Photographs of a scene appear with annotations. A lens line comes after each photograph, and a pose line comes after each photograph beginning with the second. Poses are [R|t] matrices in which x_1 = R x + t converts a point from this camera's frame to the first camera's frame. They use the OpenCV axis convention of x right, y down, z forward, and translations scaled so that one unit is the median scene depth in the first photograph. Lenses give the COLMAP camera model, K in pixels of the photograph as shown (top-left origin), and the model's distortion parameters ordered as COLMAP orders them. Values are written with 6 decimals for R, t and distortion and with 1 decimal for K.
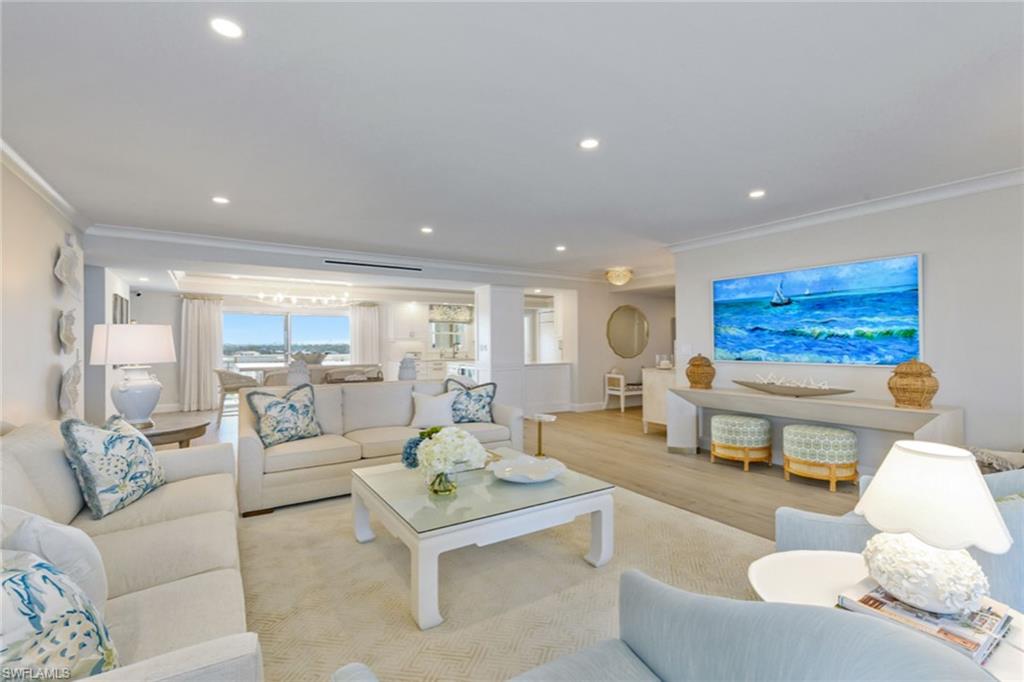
lens RADIAL K [[453.1, 0, 507.9], [0, 453.1, 344.4], [0, 0, 1]] dist [-0.001361, -0.002761]
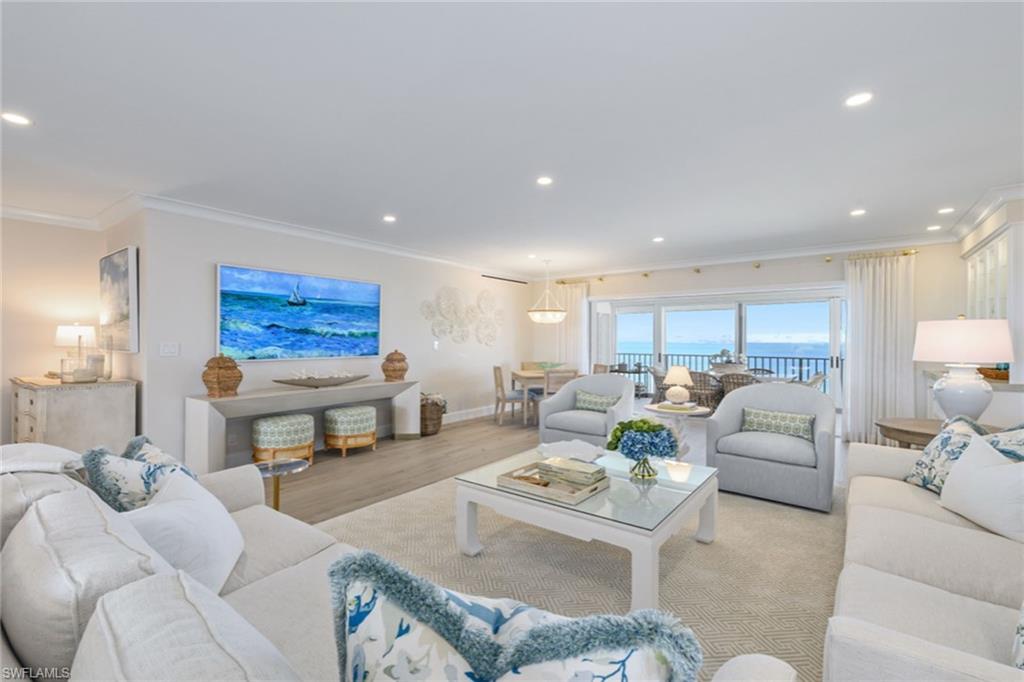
lens RADIAL K [[453.1, 0, 510.6], [0, 453.1, 339.3], [0, 0, 1]] dist [-0.001361, -0.002761]
pose [[-0.354903, 0.002561, 0.934900, -0.592095], [-0.000658, 0.999995, -0.002989, -0.002992], [-0.934903, -0.001676, -0.354900, 0.934142]]
